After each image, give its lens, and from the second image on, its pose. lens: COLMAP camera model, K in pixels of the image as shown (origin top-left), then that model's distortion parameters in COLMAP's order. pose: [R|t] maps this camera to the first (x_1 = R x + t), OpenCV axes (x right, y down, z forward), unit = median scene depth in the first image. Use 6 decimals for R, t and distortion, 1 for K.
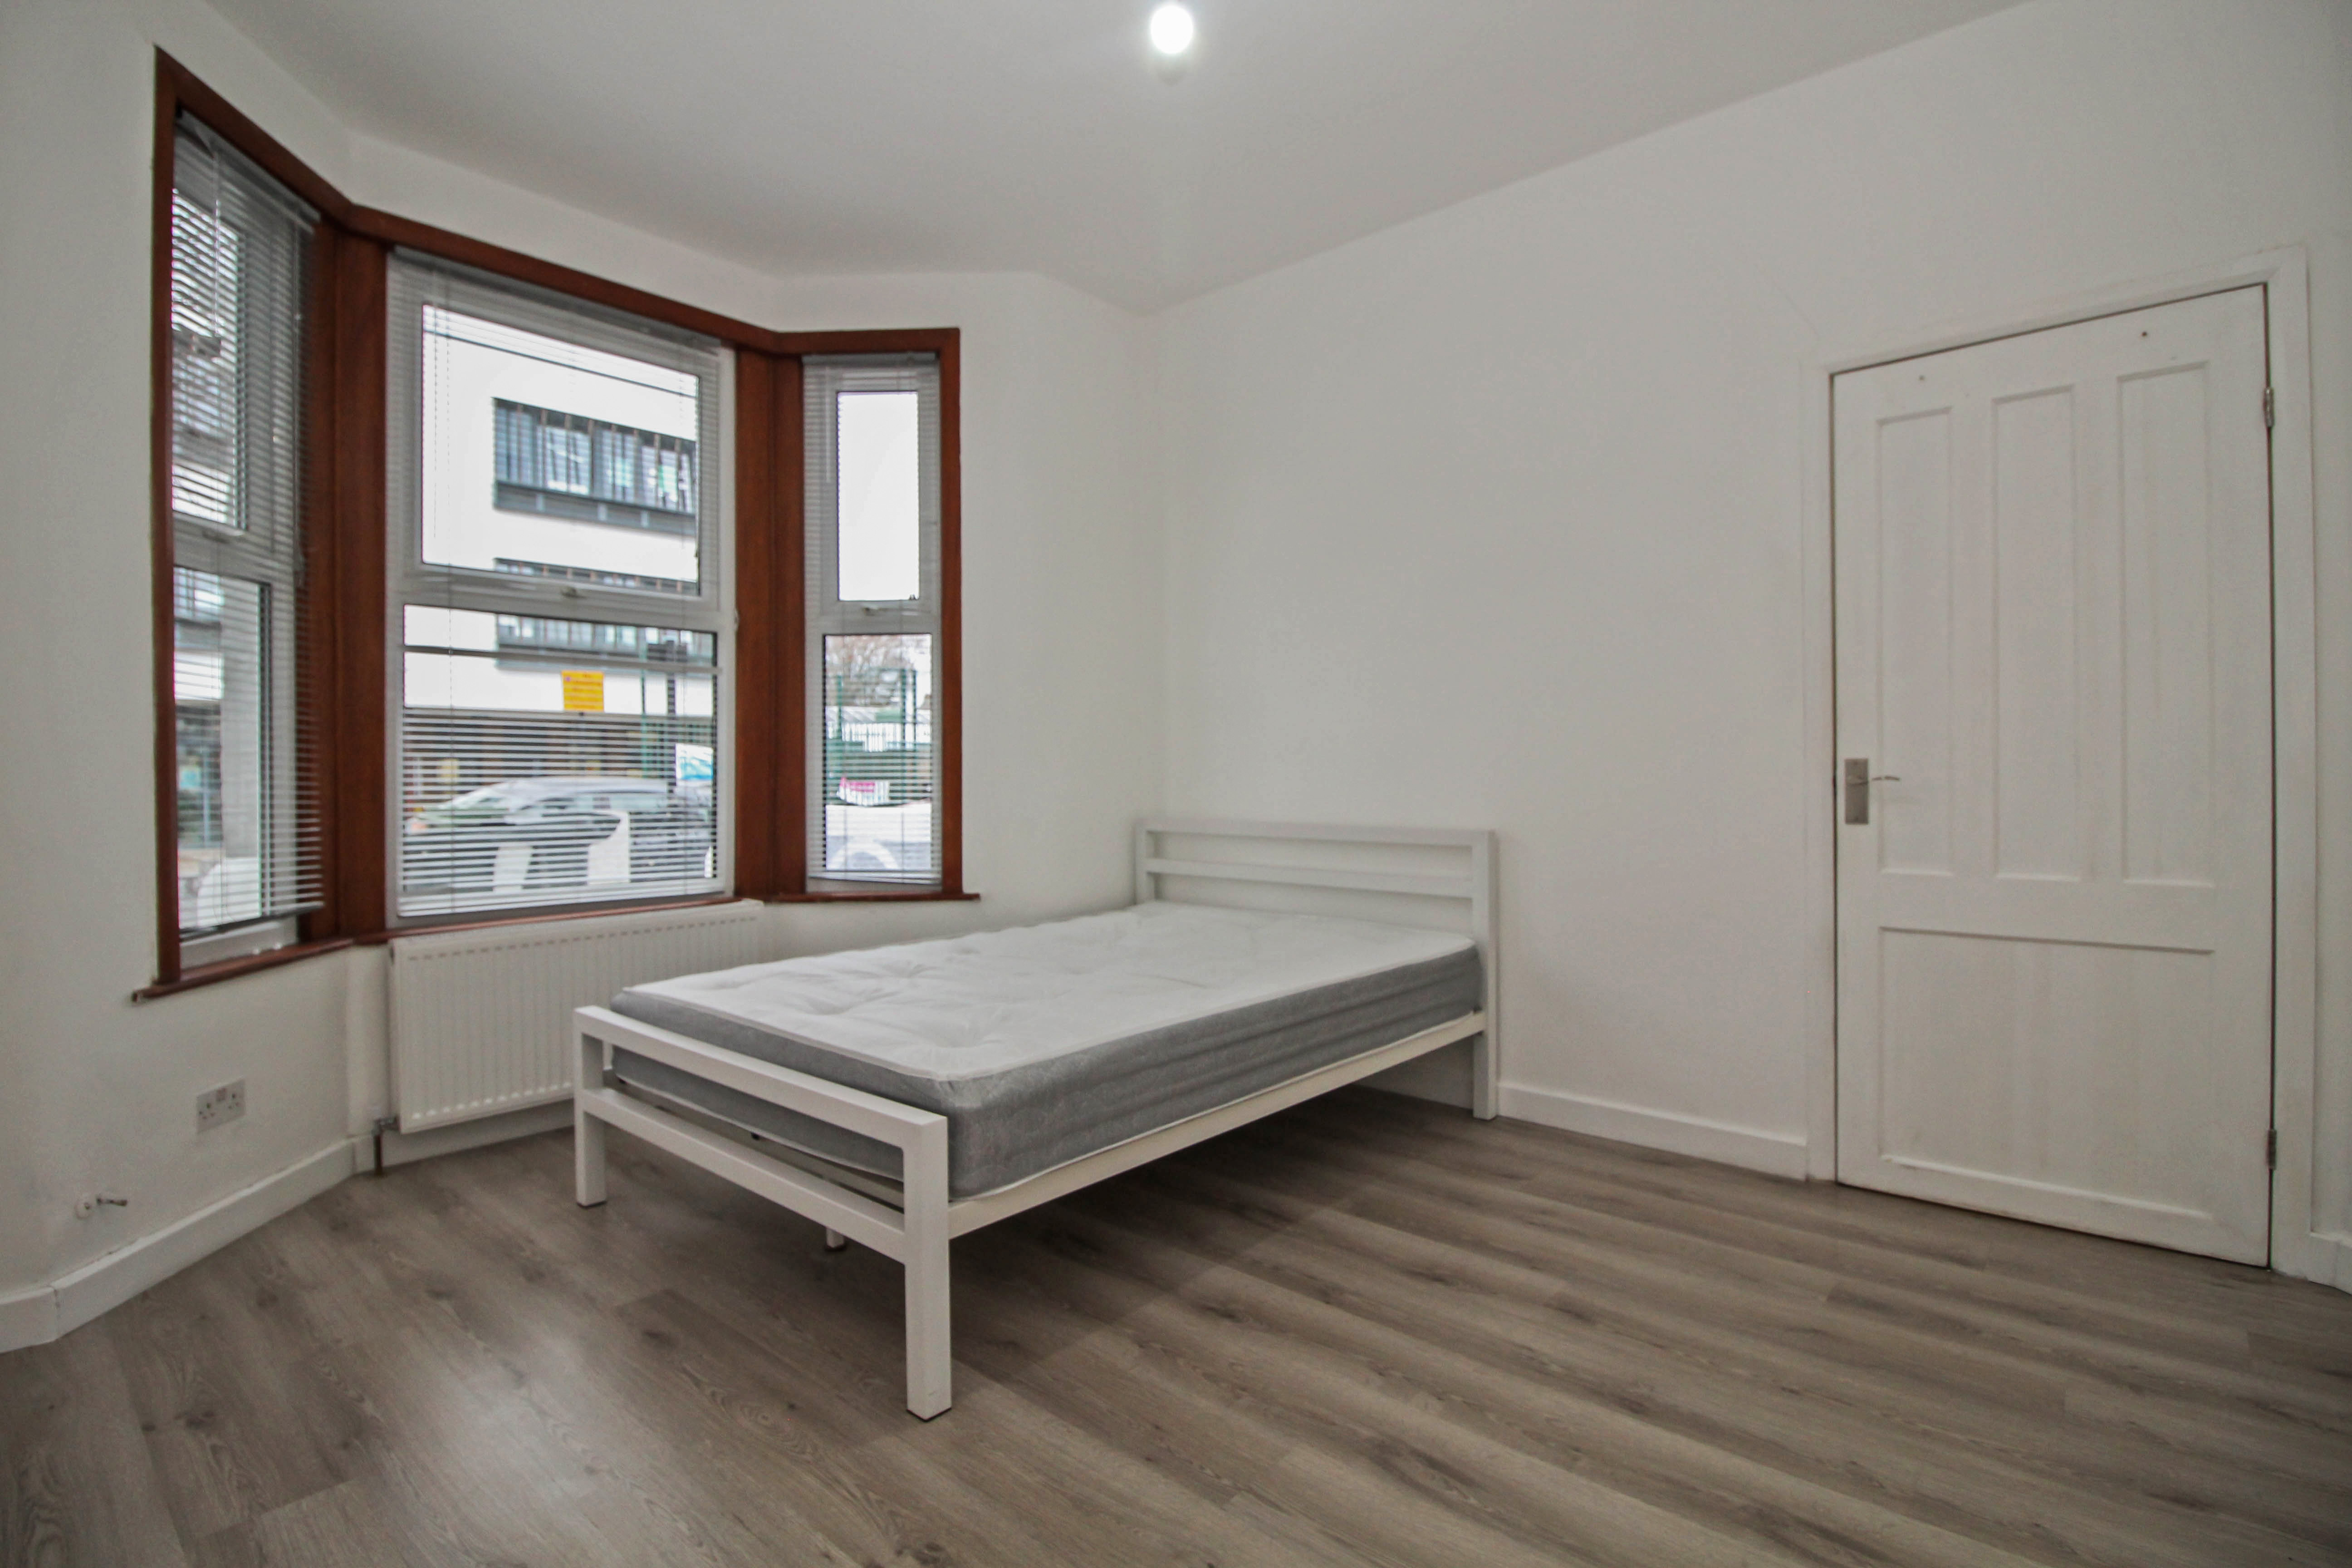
lens RADIAL K [[1116.2, 0, 1169.1], [0, 1116.2, 771.2], [0, 0, 1]] dist [-0.001689, -0.001621]
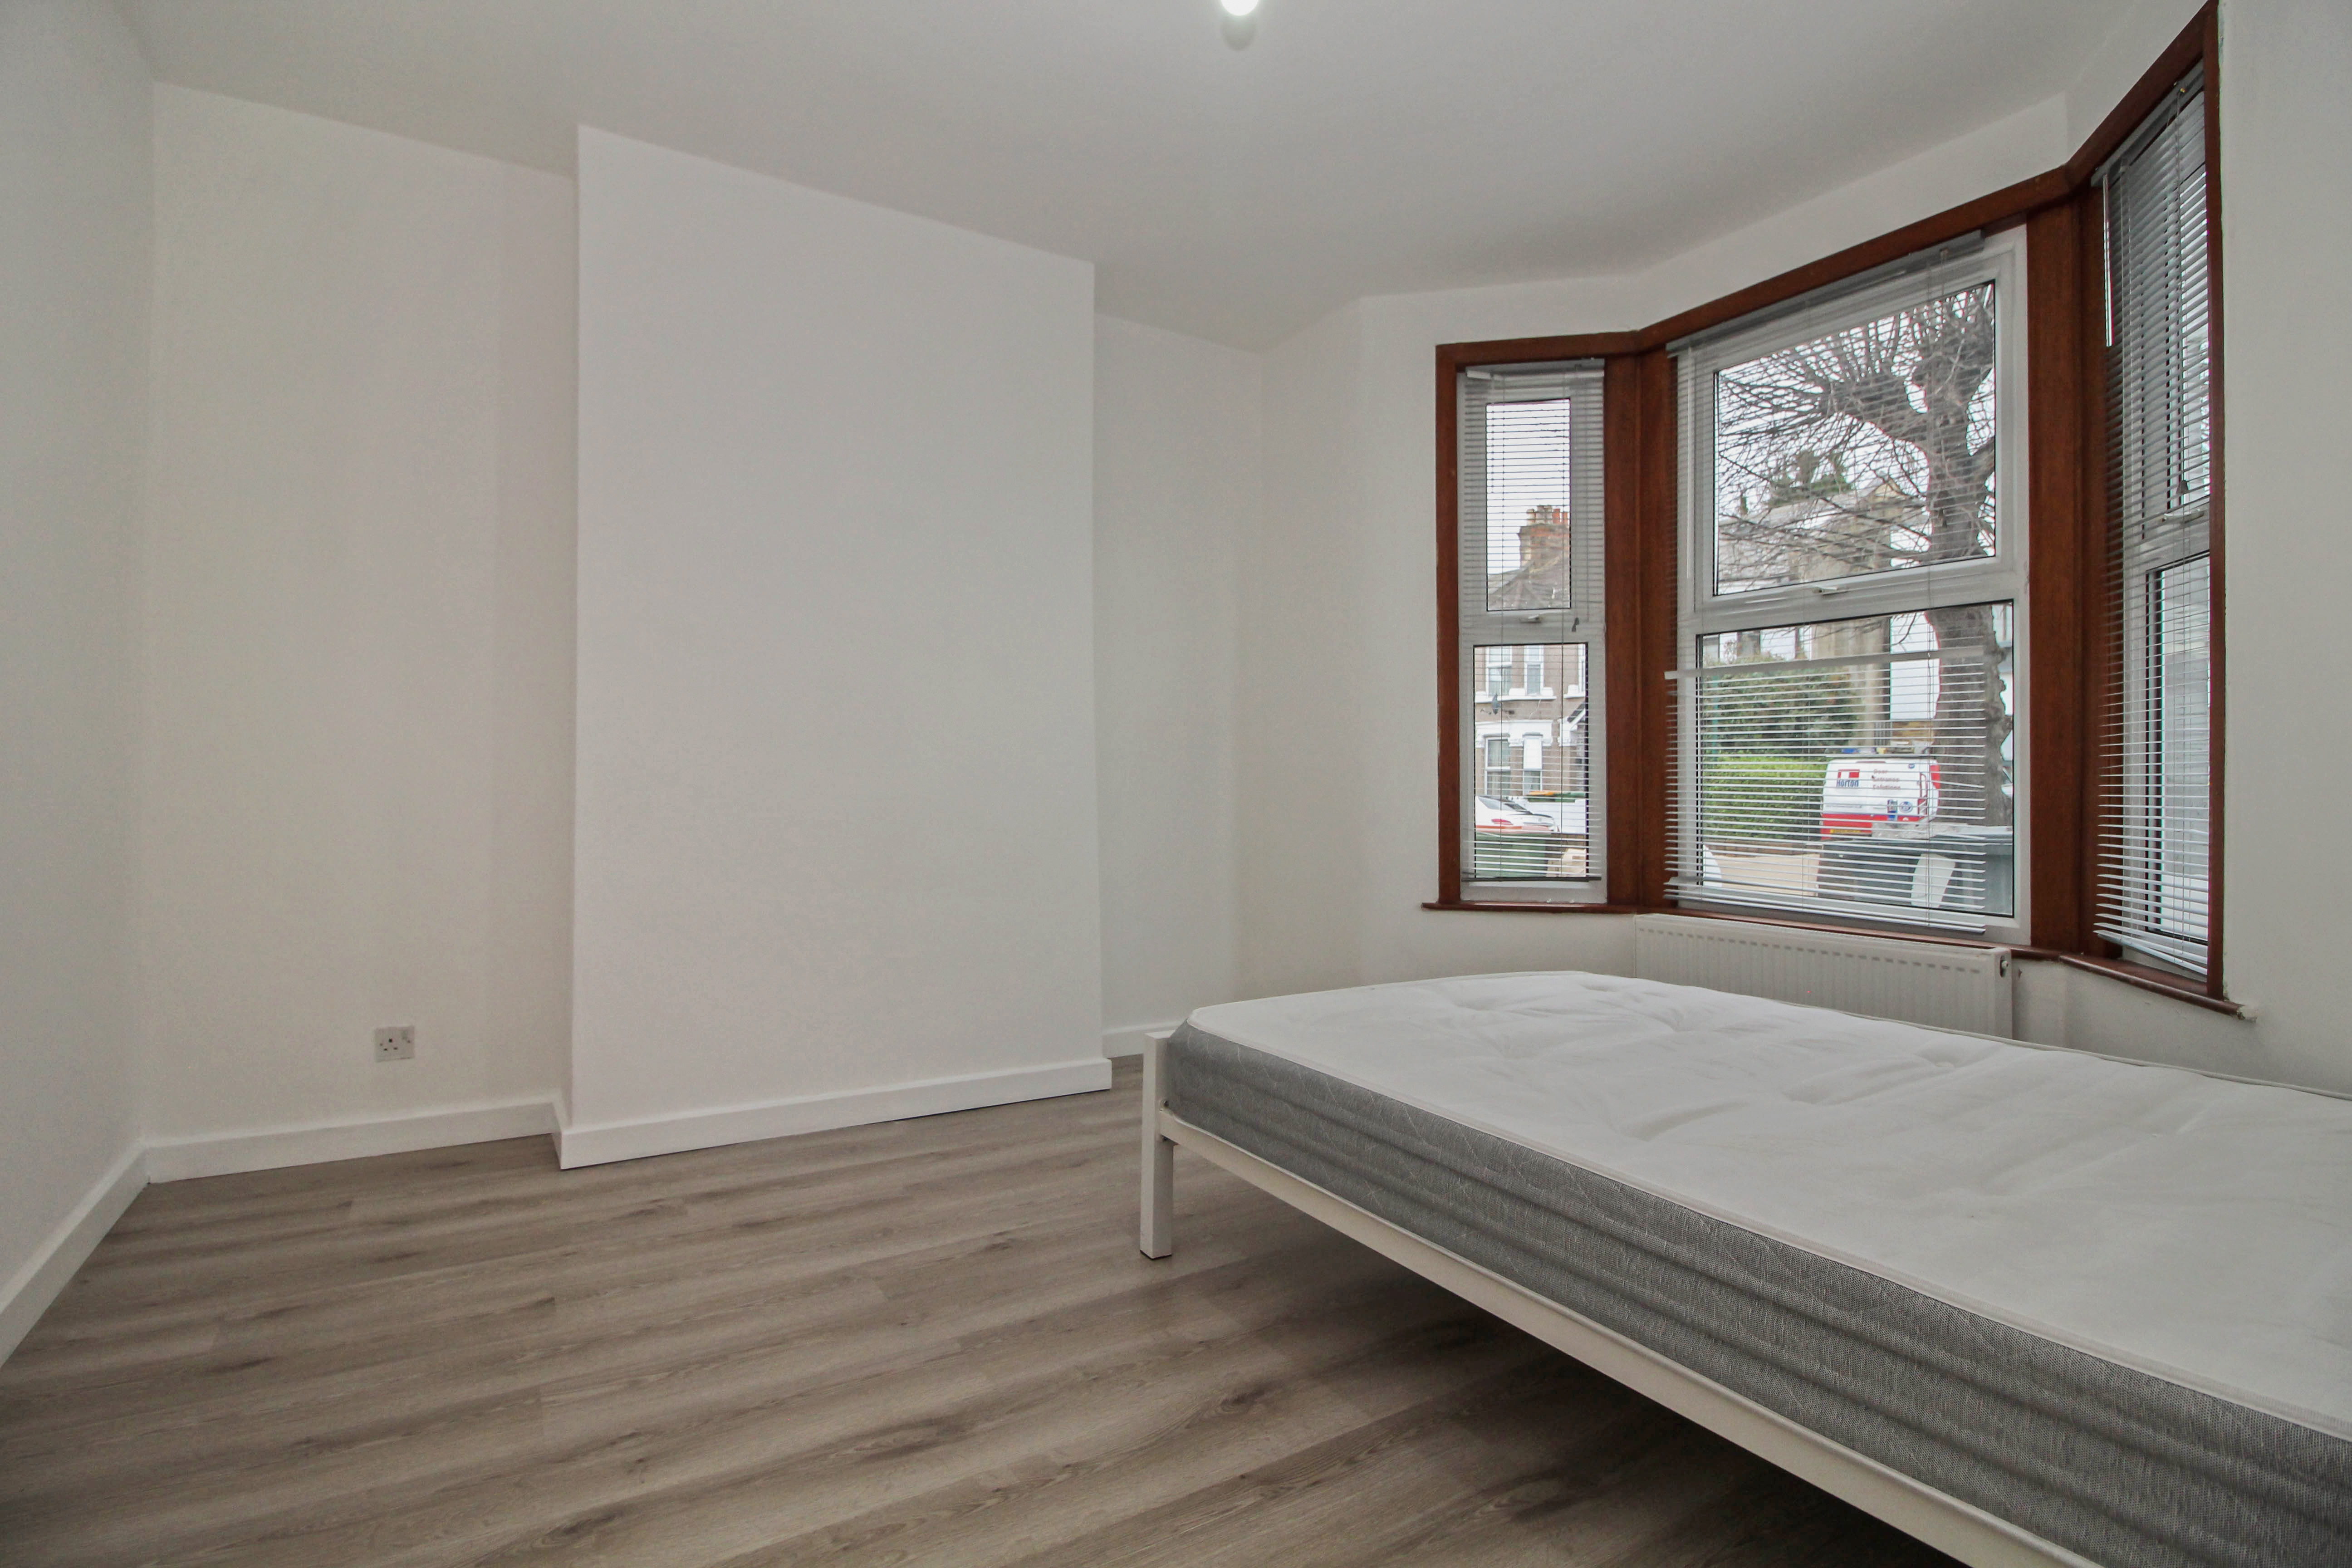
lens RADIAL K [[1116.2, 0, 1164.0], [0, 1116.2, 774.6], [0, 0, 1]] dist [-0.001689, -0.001621]
pose [[-0.300658, 0.000189, -0.953732, 0.850093], [-0.003712, 0.999992, 0.001369, -0.002879], [0.953725, 0.003951, -0.300655, 1.130825]]
